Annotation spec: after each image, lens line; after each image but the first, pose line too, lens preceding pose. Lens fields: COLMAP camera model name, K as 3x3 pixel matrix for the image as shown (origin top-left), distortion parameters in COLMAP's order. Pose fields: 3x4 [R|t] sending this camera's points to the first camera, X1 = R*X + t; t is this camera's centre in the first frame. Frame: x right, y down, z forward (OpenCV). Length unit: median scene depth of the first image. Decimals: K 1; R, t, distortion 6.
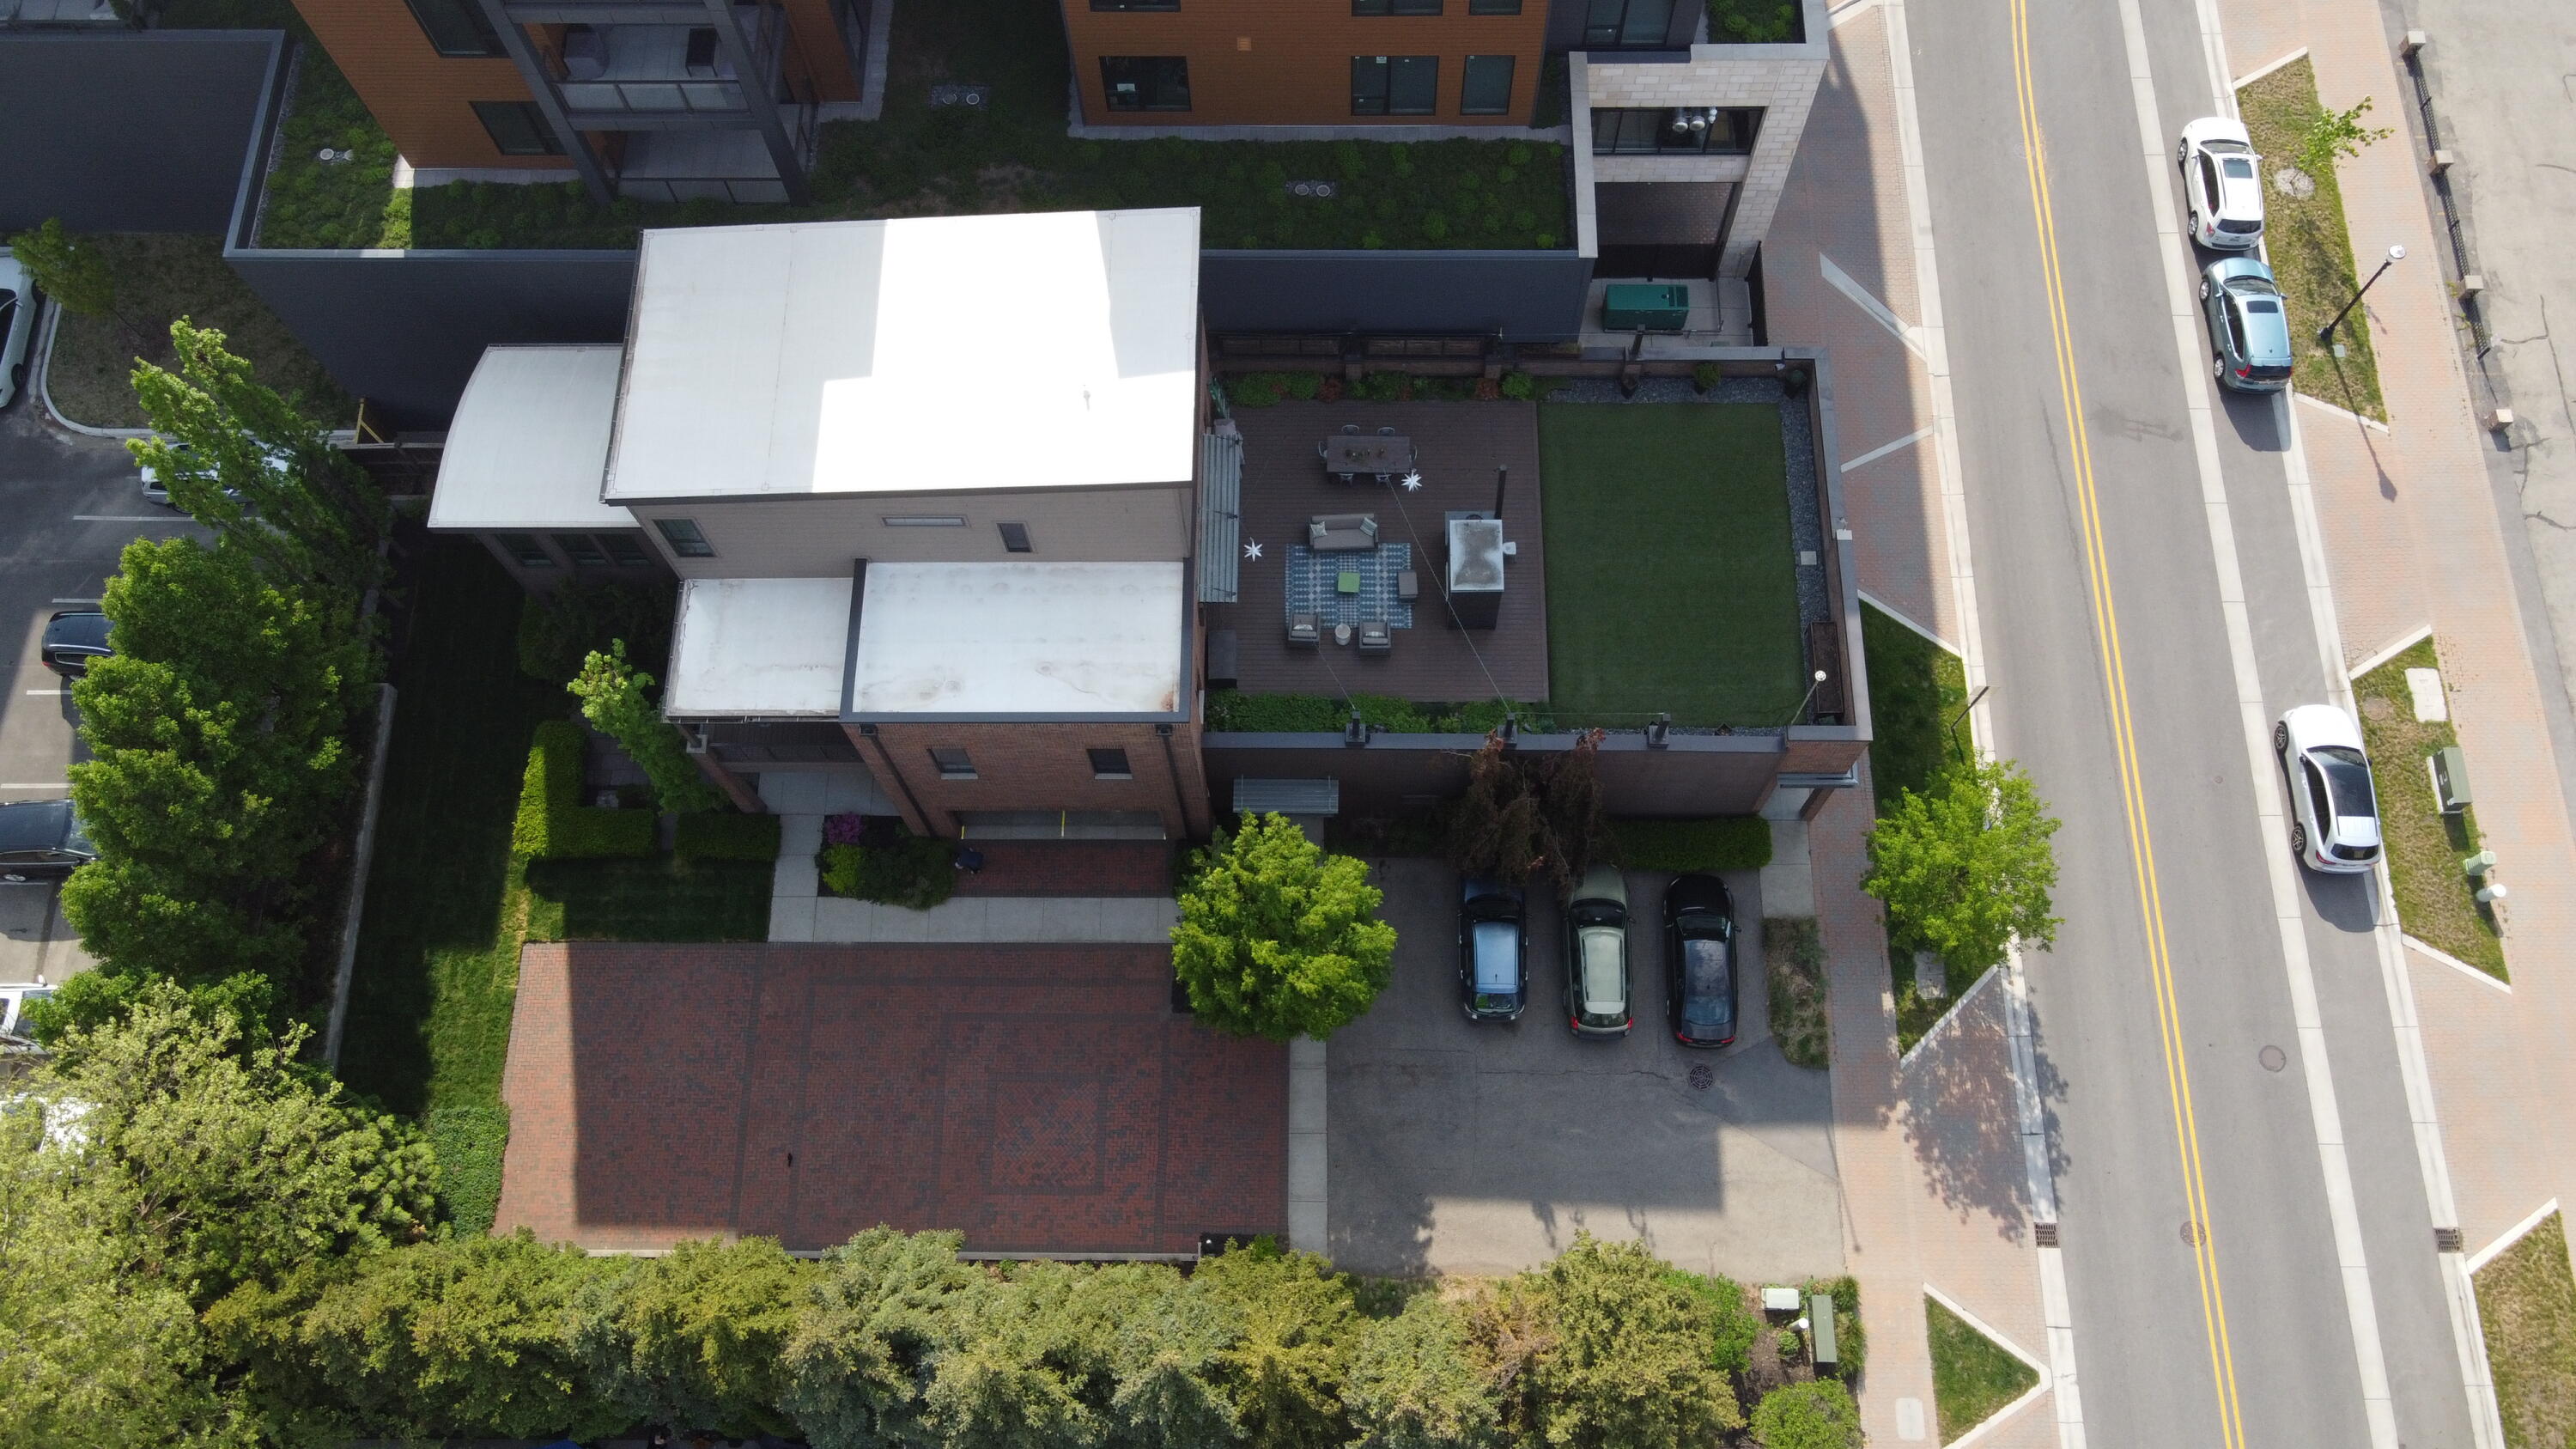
lens RADIAL K [[1995.0, 0, 1301.4], [0, 1995.0, 724.8], [0, 0, 1]] dist [-0.006066, 0.039486]
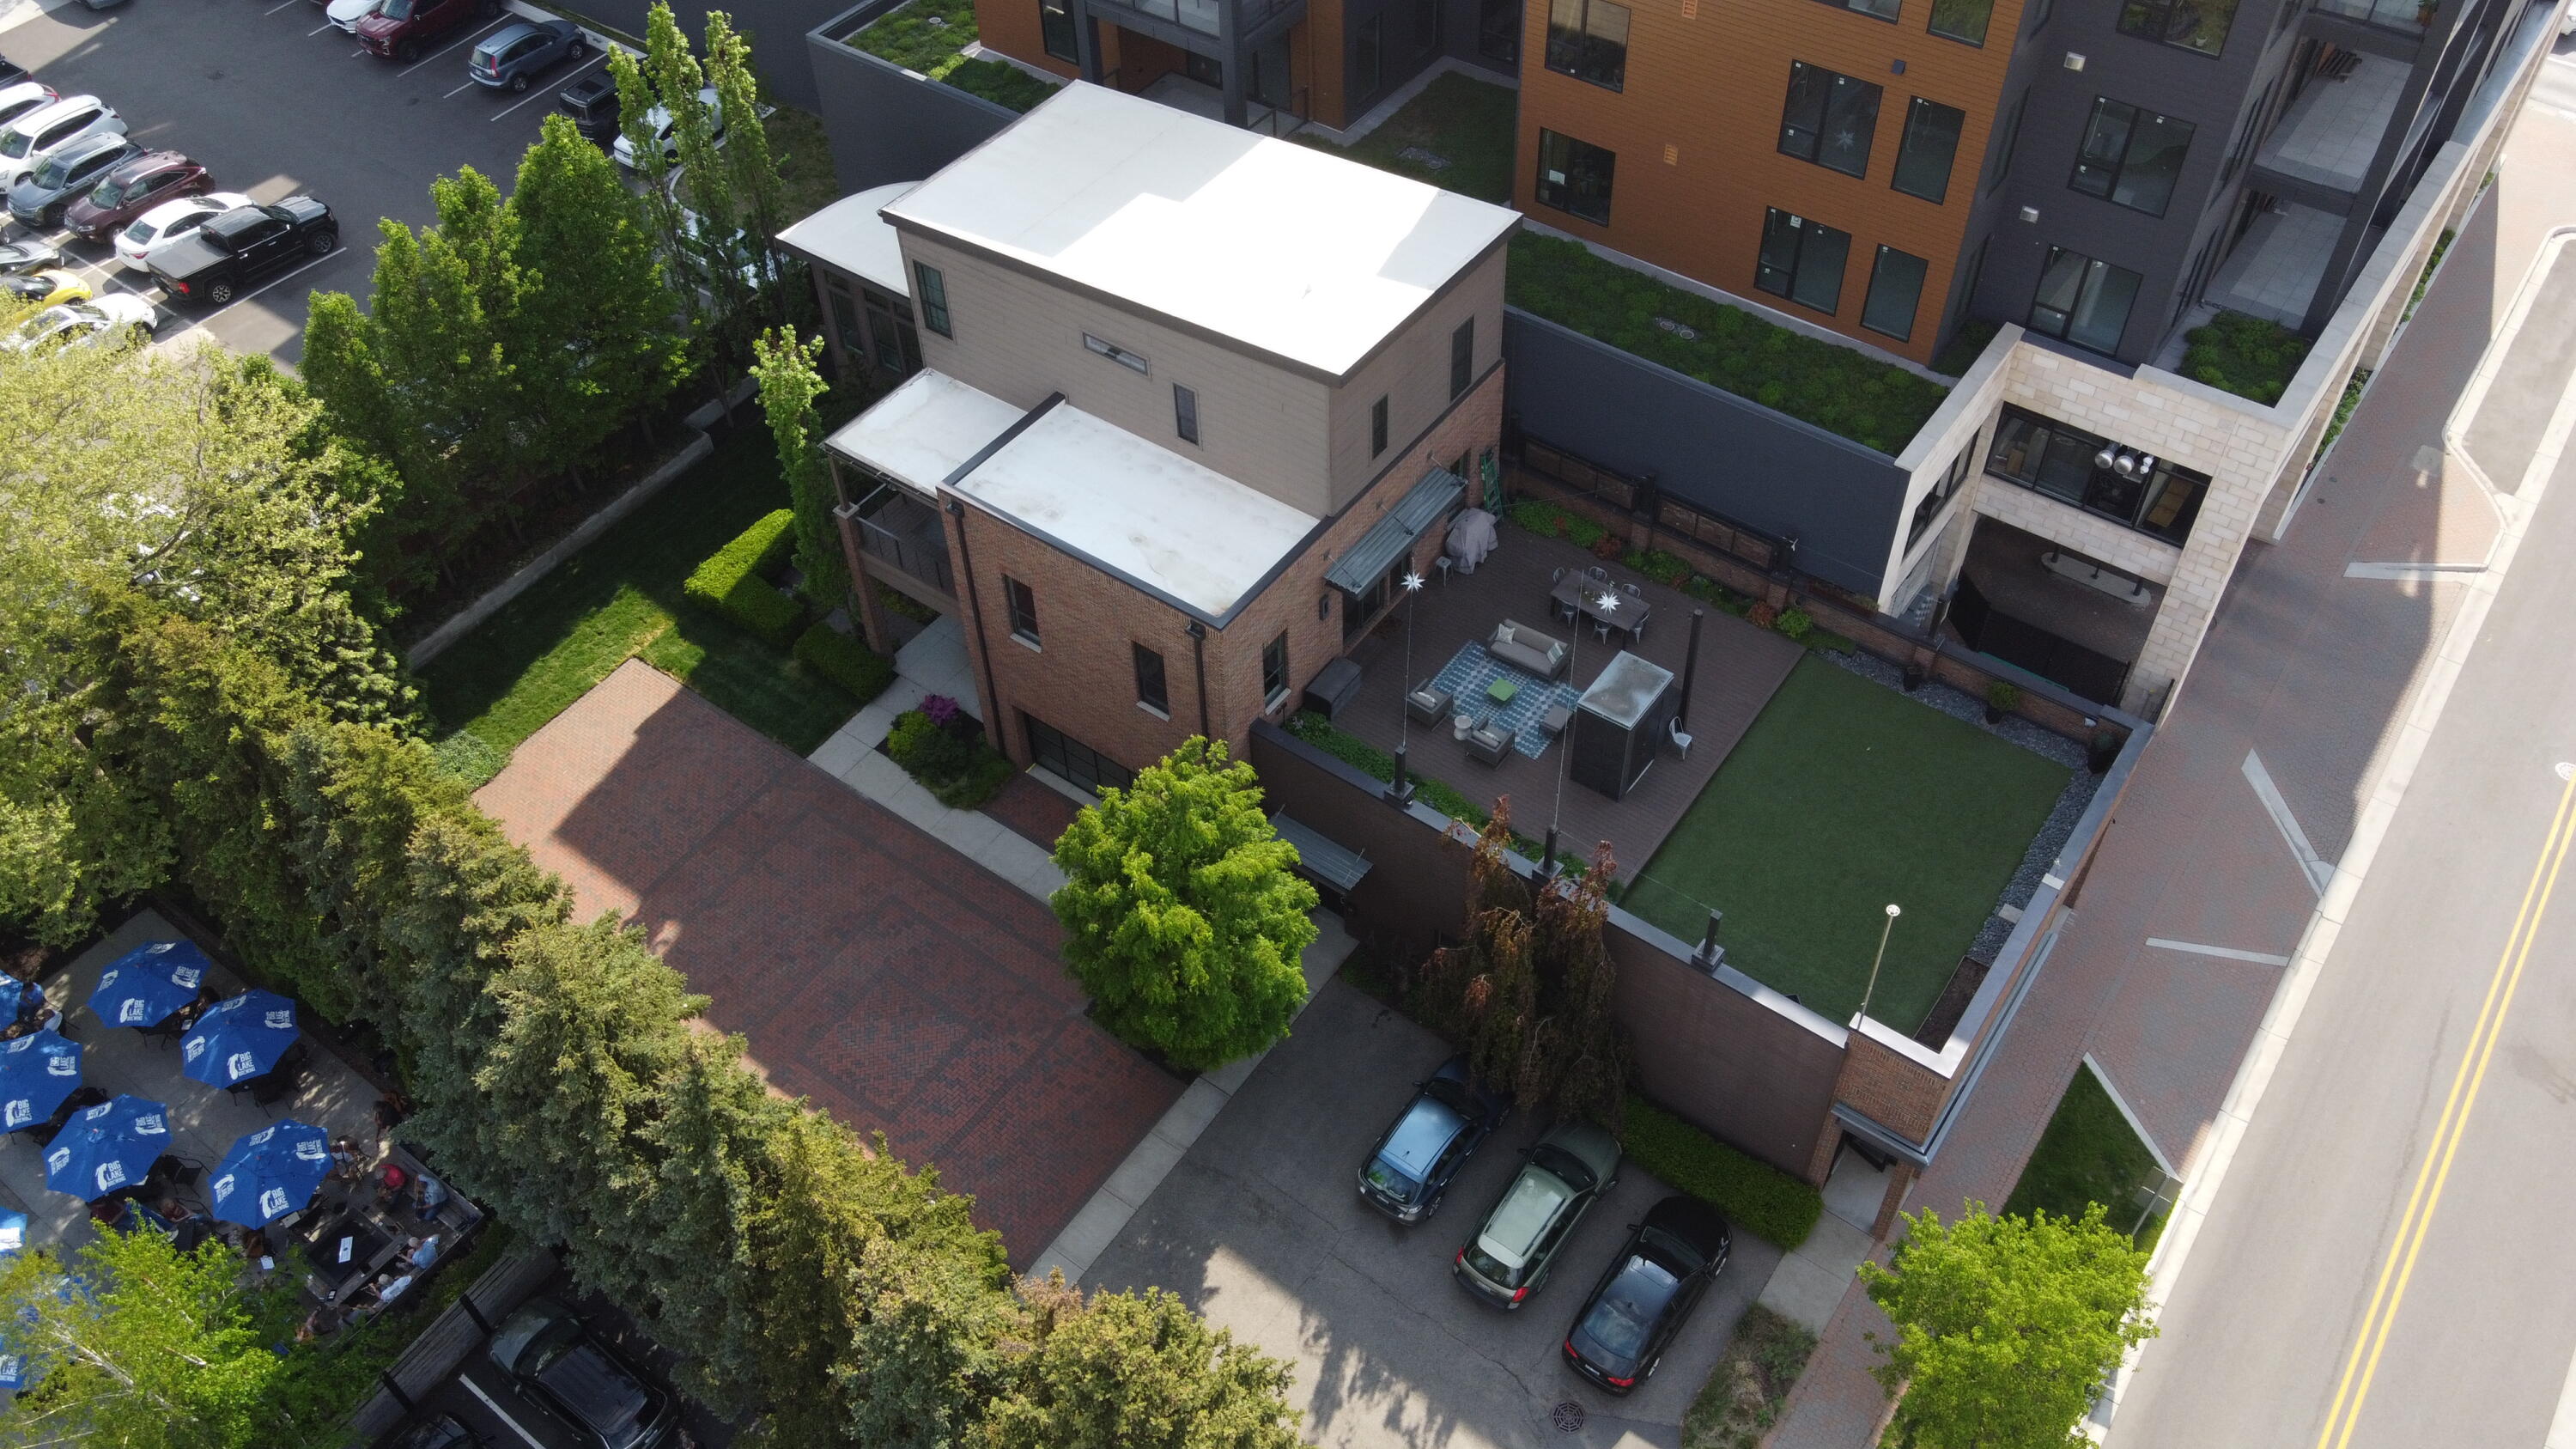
lens RADIAL K [[1995.0, 0, 1286.1], [0, 1995.0, 714.4], [0, 0, 1]] dist [-0.006066, 0.039486]
pose [[0.811804, 0.424707, -0.400748, 0.305807], [-0.541752, 0.803891, -0.245488, 0.207573], [0.217897, 0.416394, 0.882687, 0.195835]]
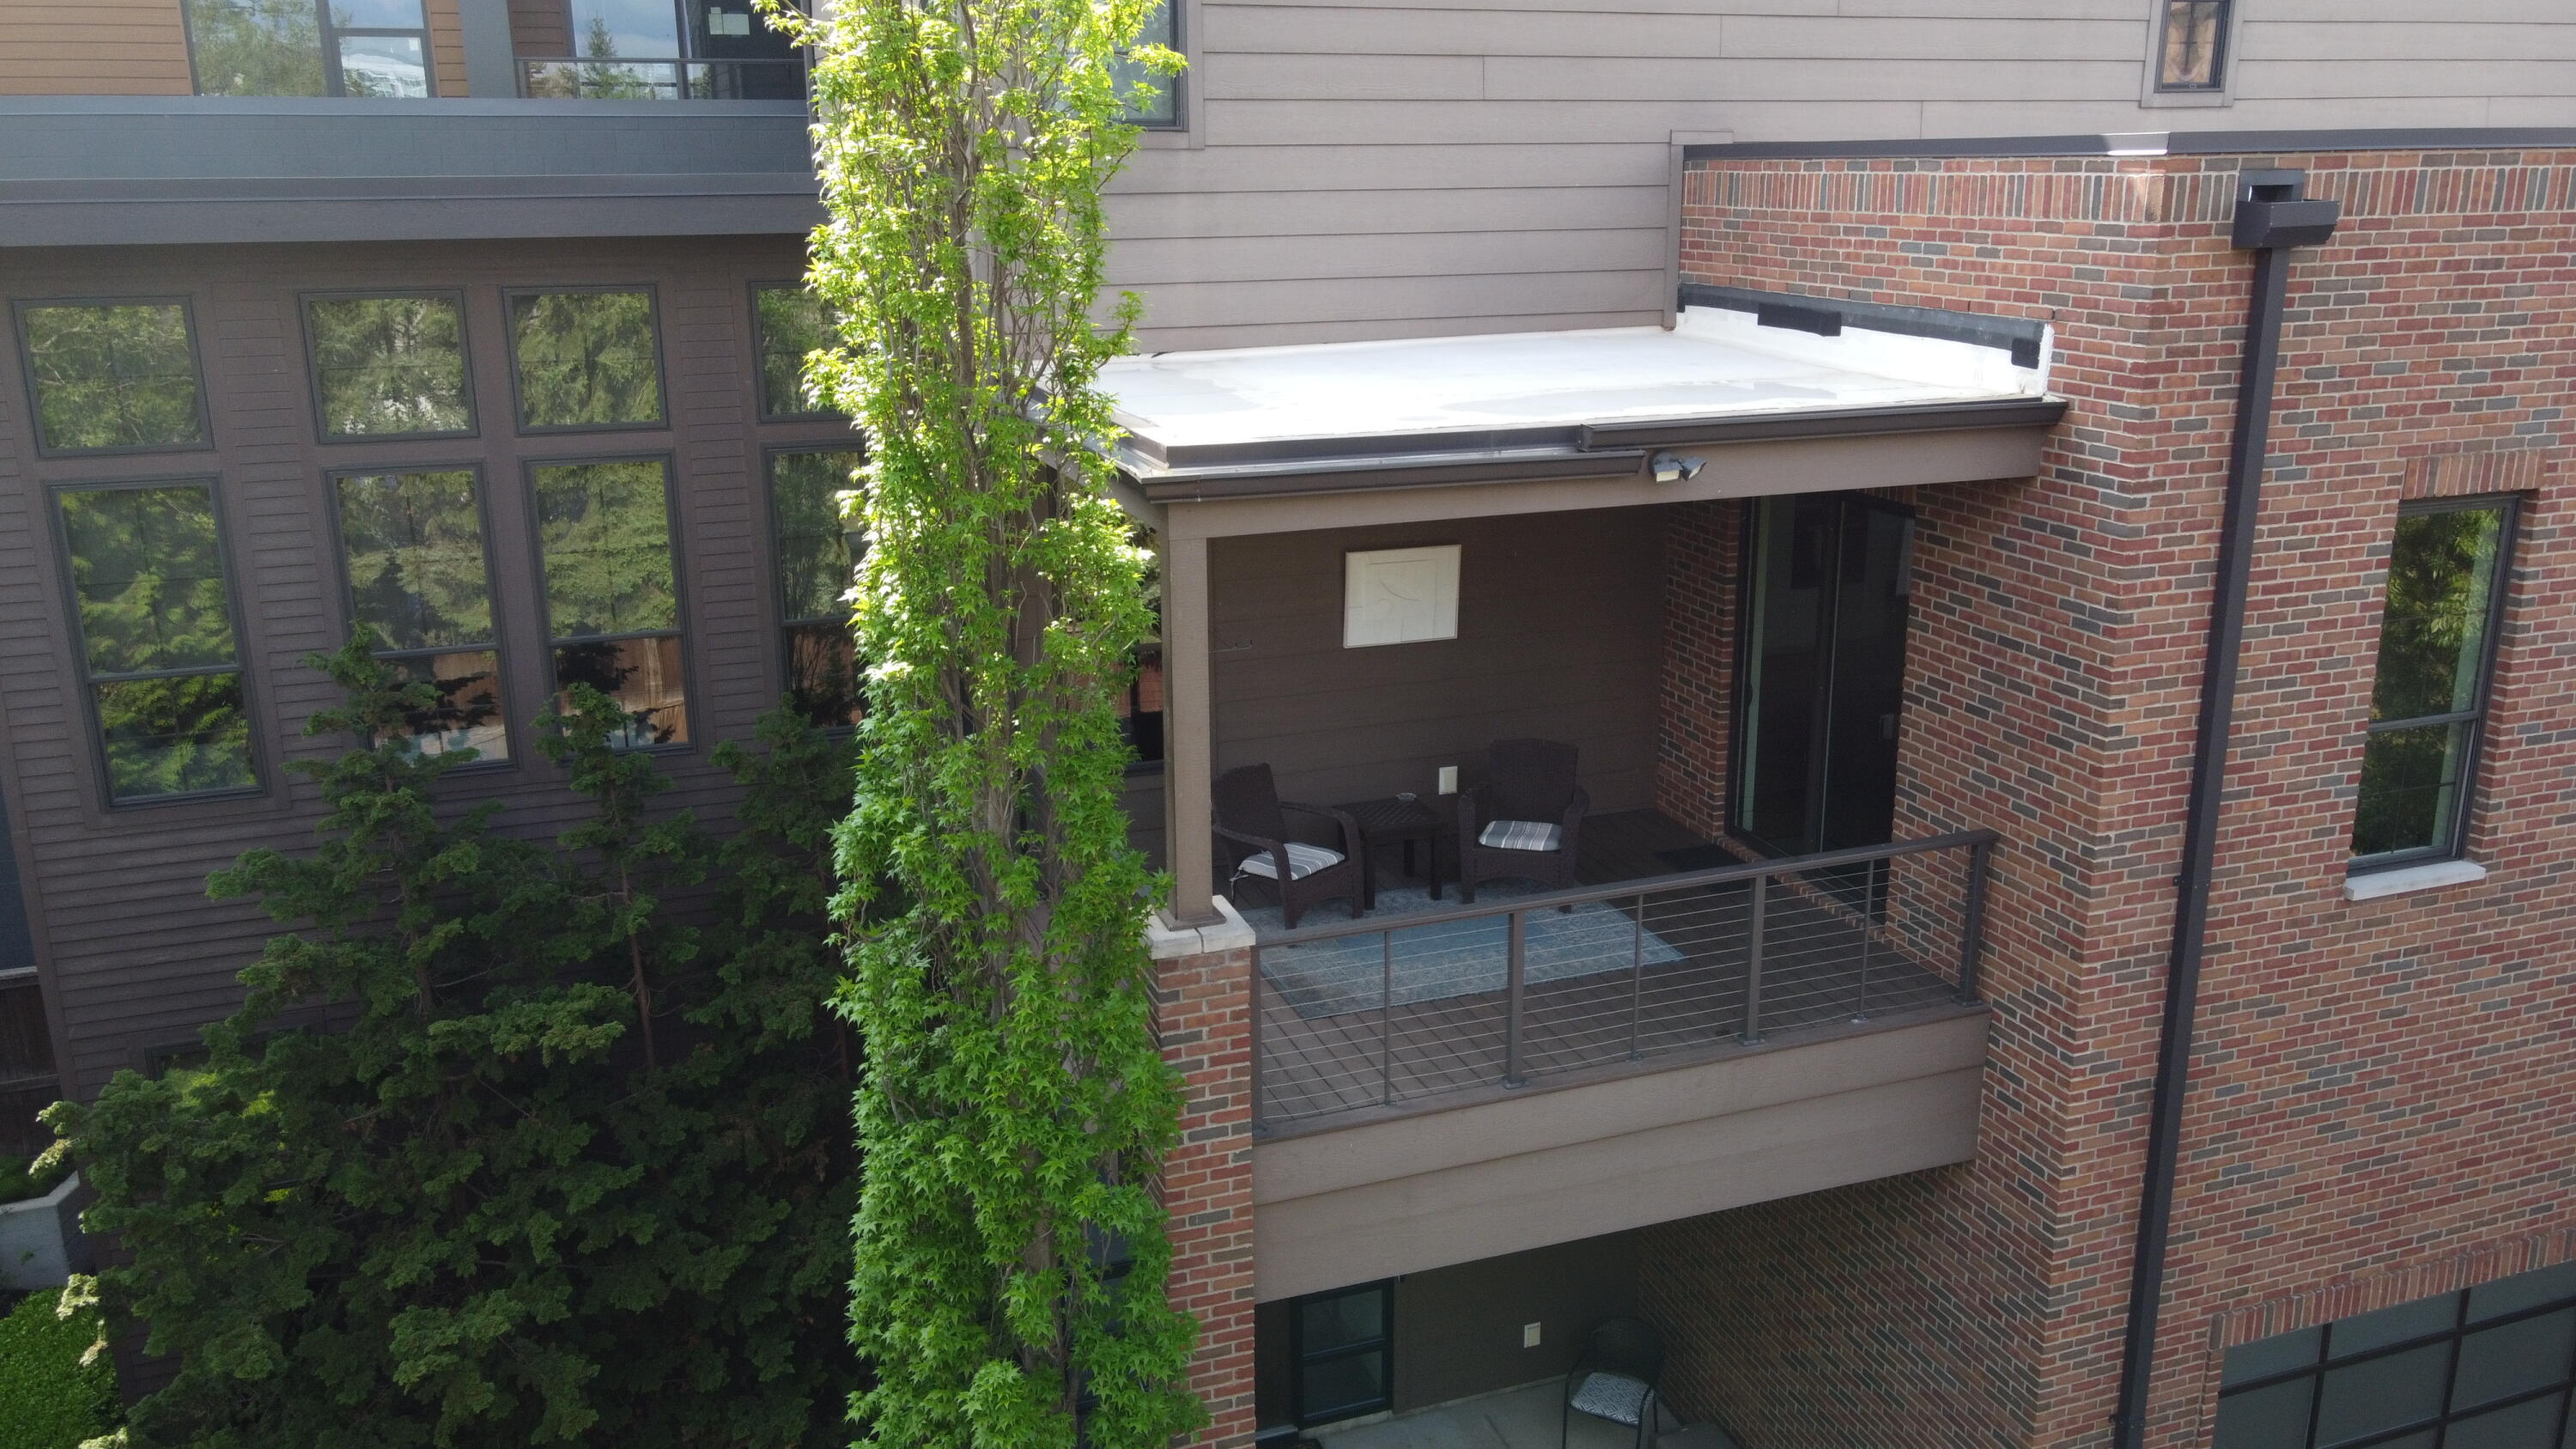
lens RADIAL K [[1995.0, 0, 1292.3], [0, 1995.0, 706.6], [0, 0, 1]] dist [-0.006066, 0.039486]
pose [[0.936706, -0.084800, 0.339691, -0.337301], [0.324705, 0.573294, -0.752264, 0.130994], [-0.130950, 0.814950, 0.564543, 0.835288]]
